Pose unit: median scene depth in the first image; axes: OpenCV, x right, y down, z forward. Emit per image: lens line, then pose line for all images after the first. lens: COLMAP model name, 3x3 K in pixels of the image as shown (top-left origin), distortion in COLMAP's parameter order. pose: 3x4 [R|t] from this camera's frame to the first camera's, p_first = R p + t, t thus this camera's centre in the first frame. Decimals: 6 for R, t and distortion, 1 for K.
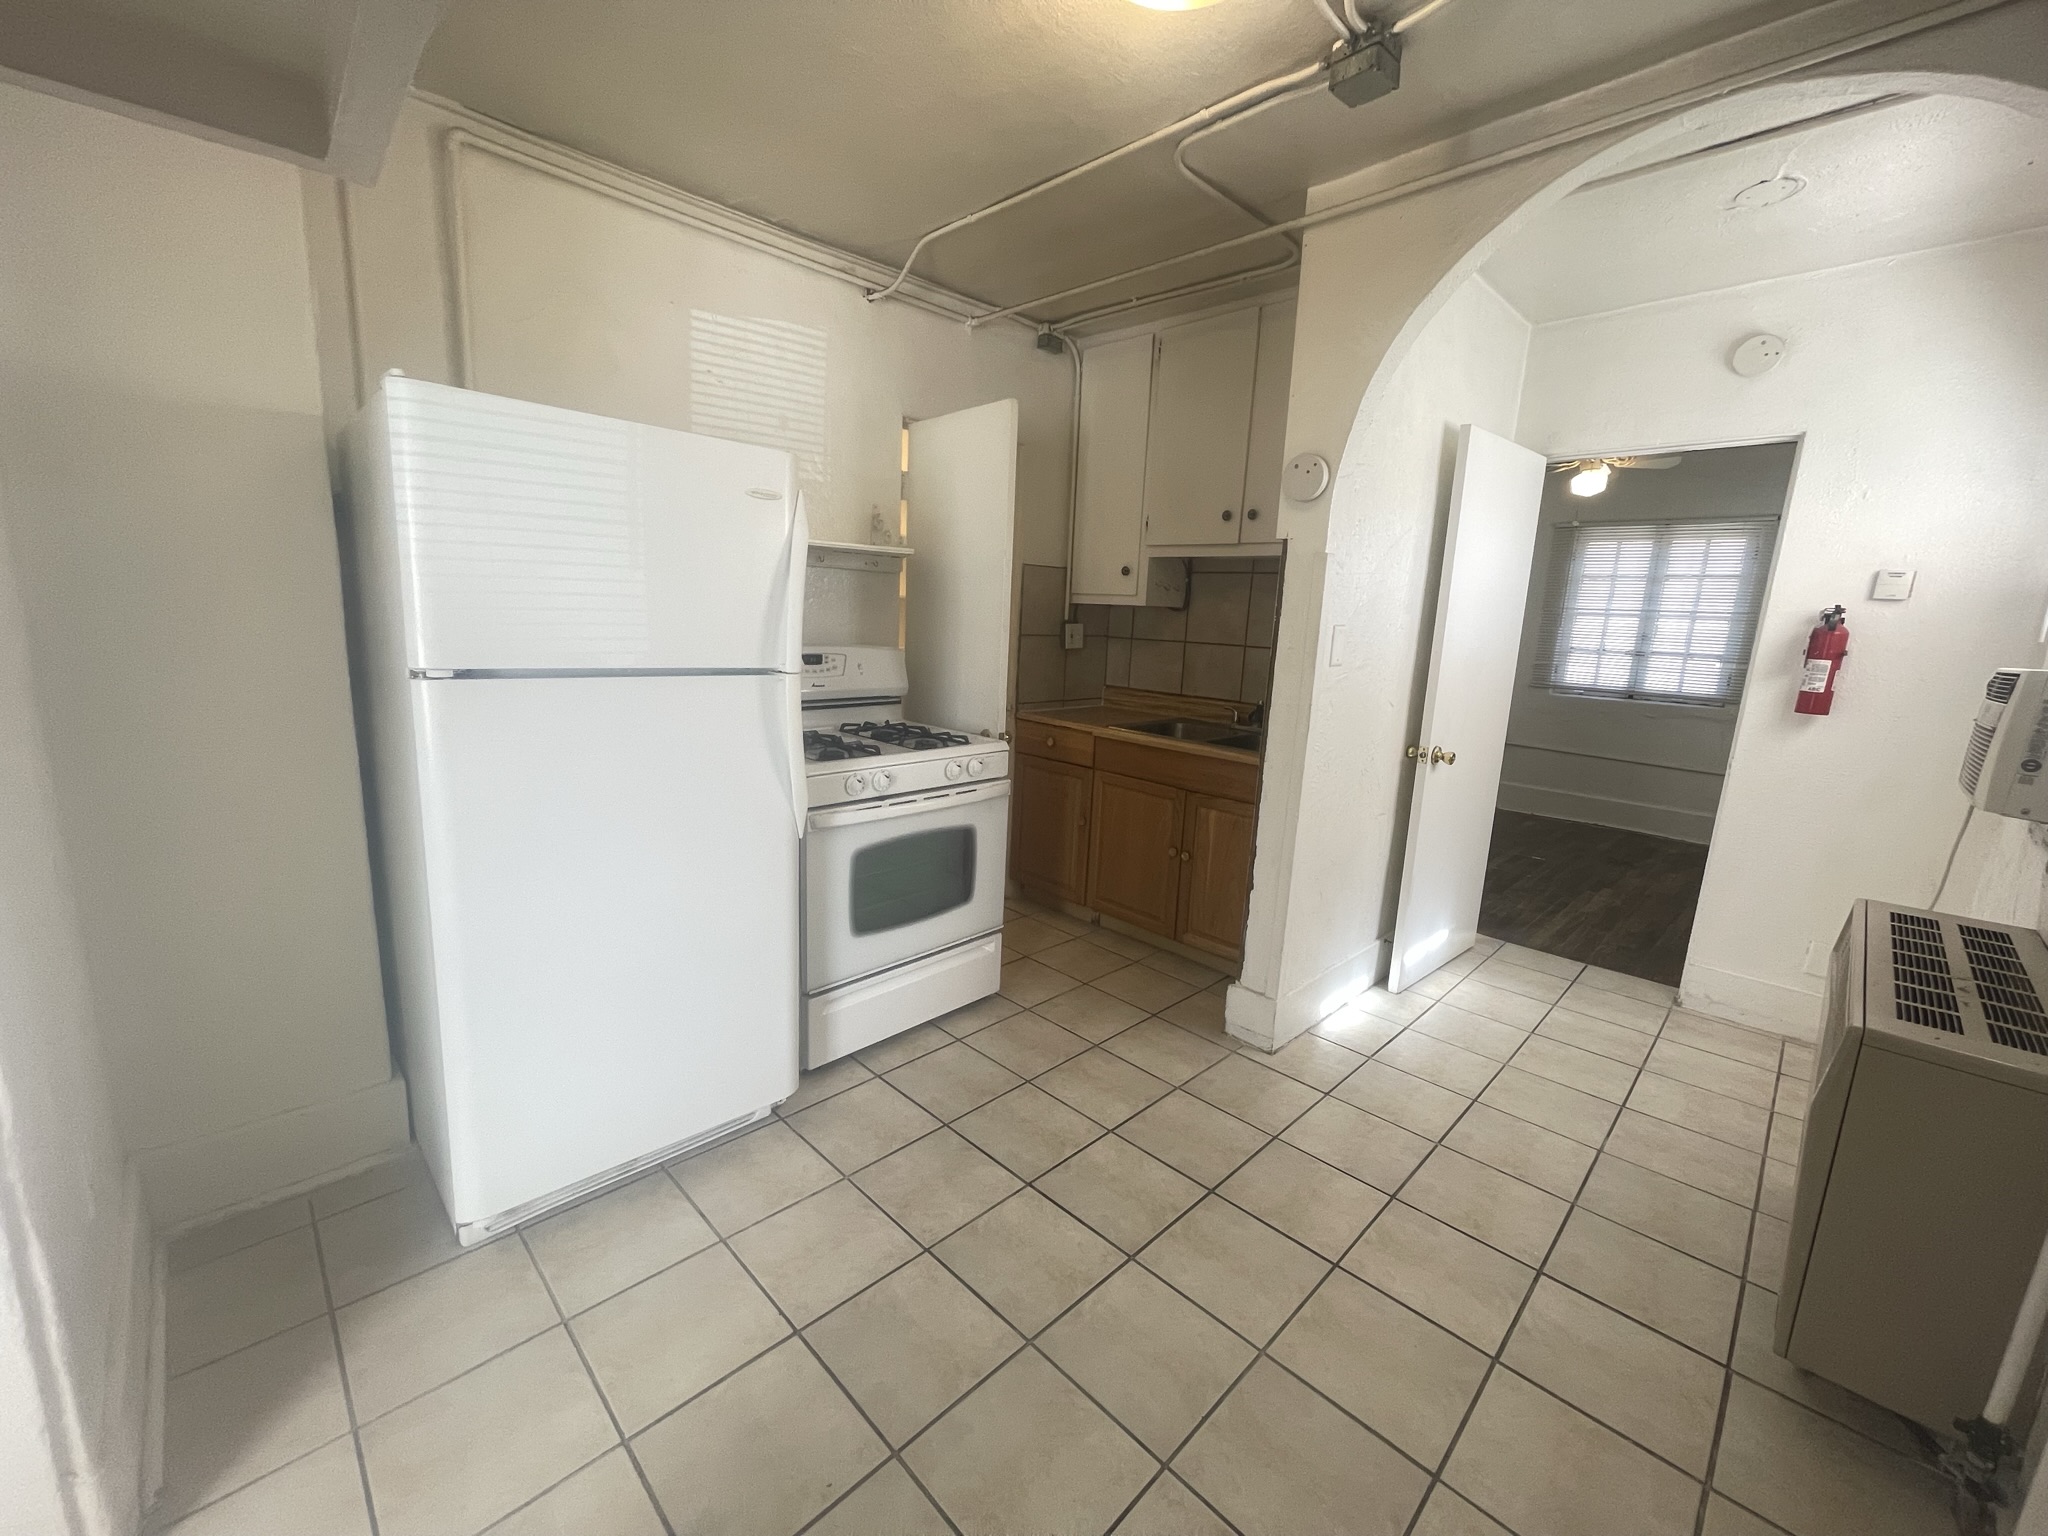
lens RADIAL K [[821.3, 0, 1024.6], [0, 821.3, 764.7], [0, 0, 1]] dist [-0.005426, 0.001140]
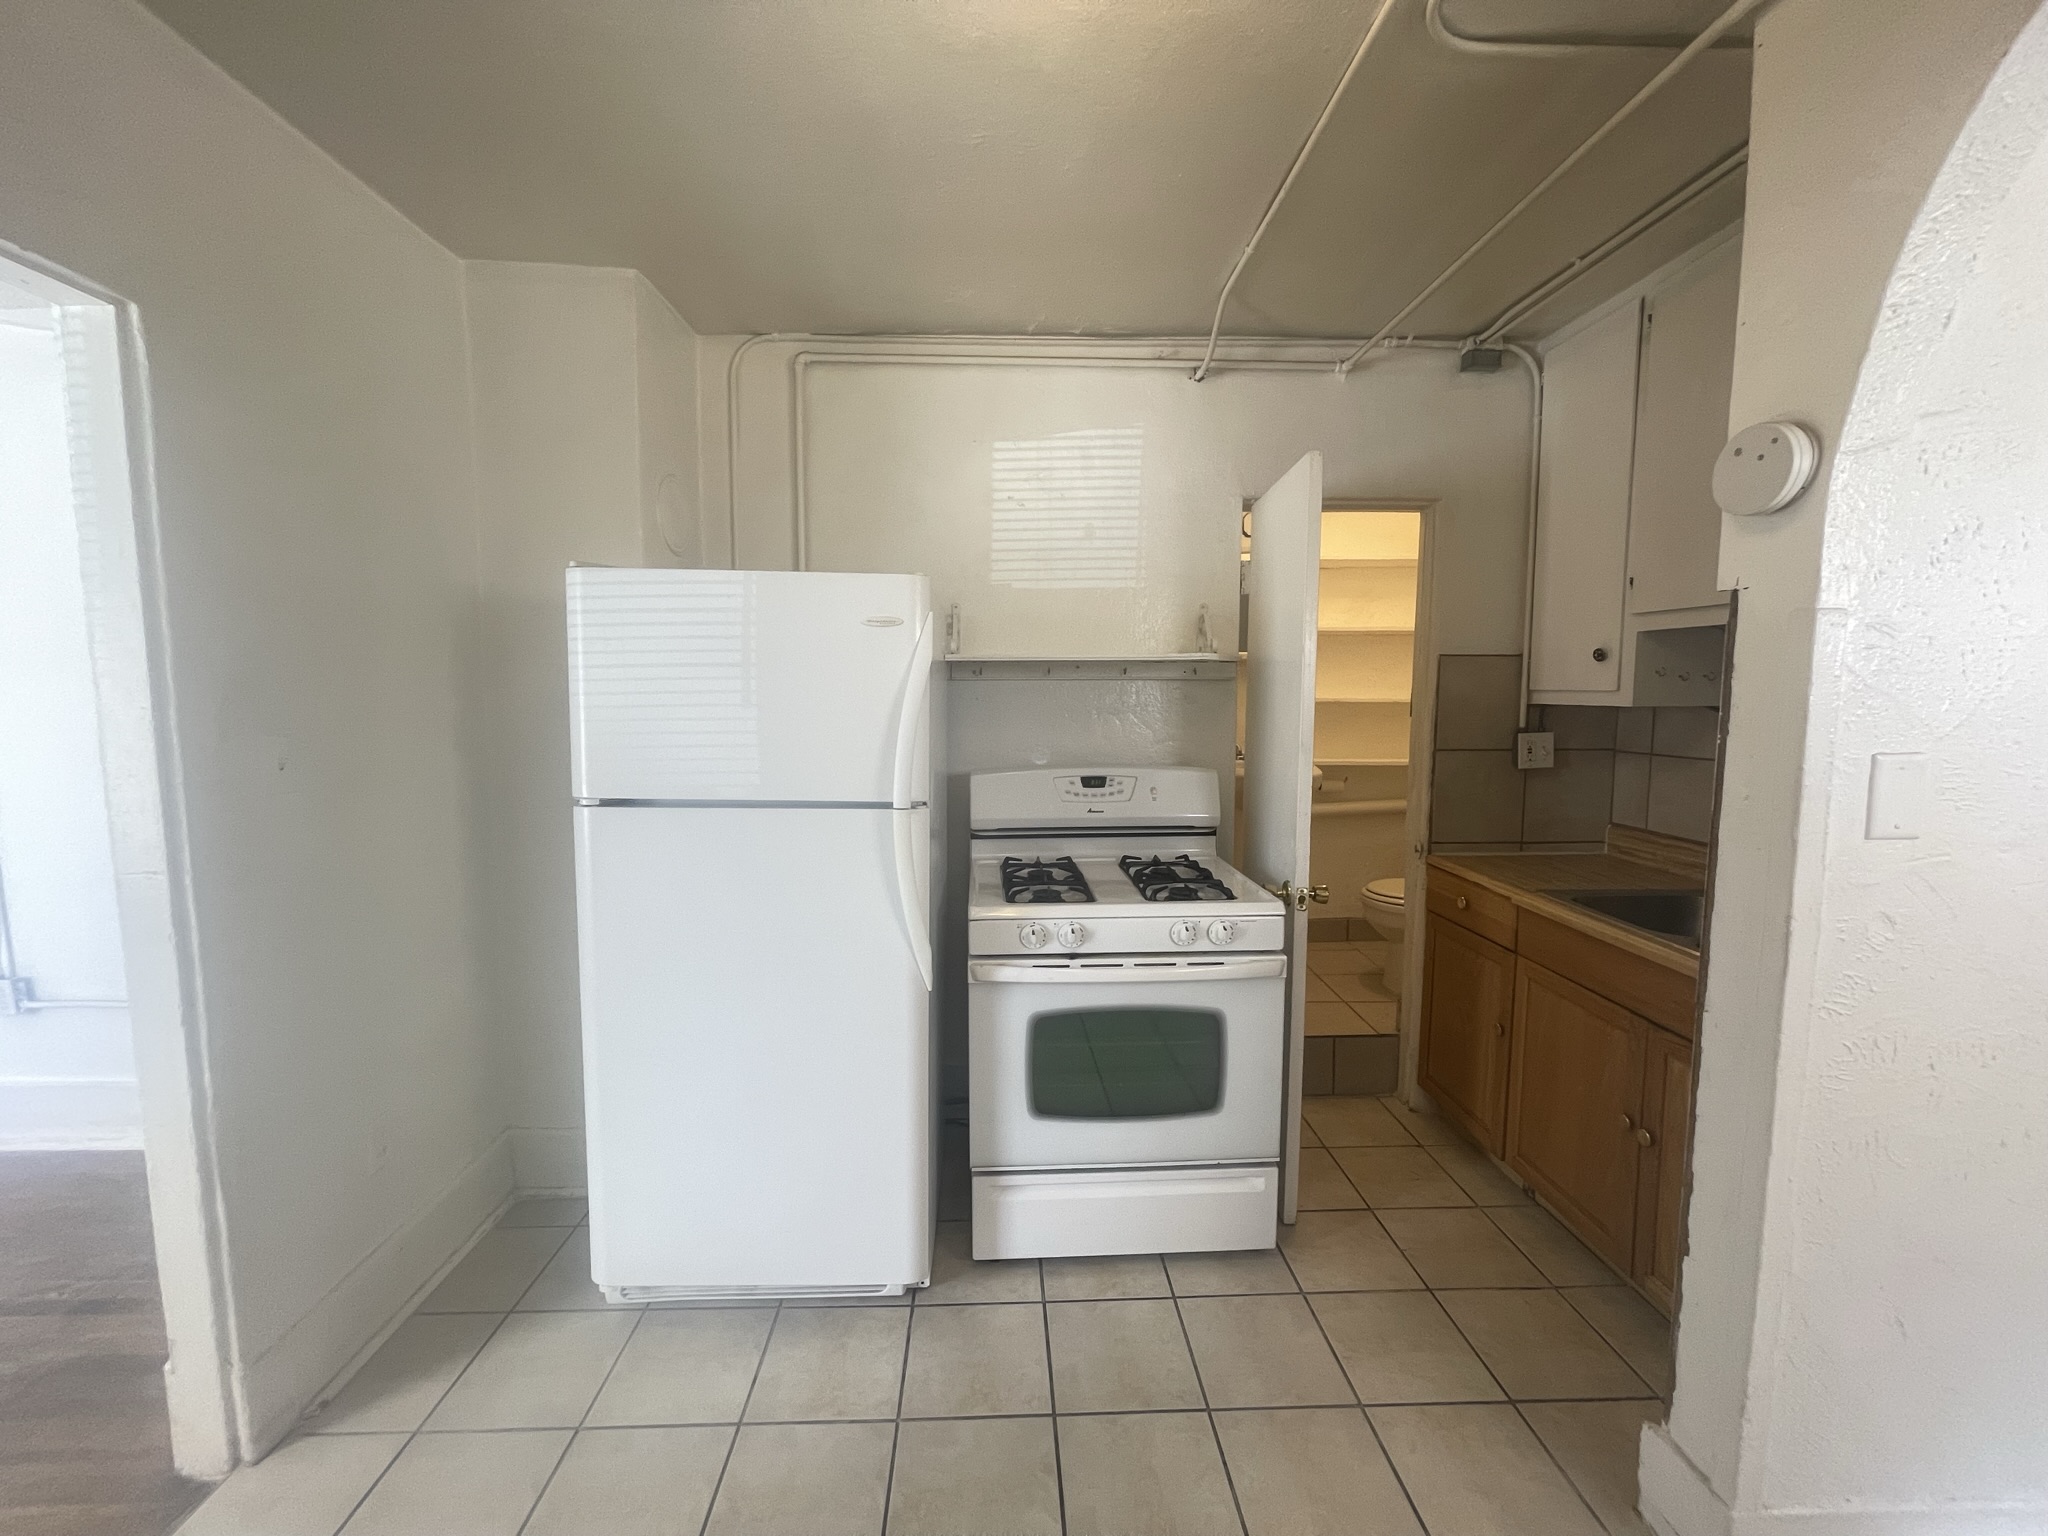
lens RADIAL K [[821.3, 0, 1021.5], [0, 821.3, 767.0], [0, 0, 1]] dist [-0.005426, 0.001140]
pose [[0.734016, 0.020397, -0.678826, 0.297854], [-0.096309, 0.992573, -0.074314, -0.070951], [0.672269, 0.119925, 0.730529, 0.288889]]
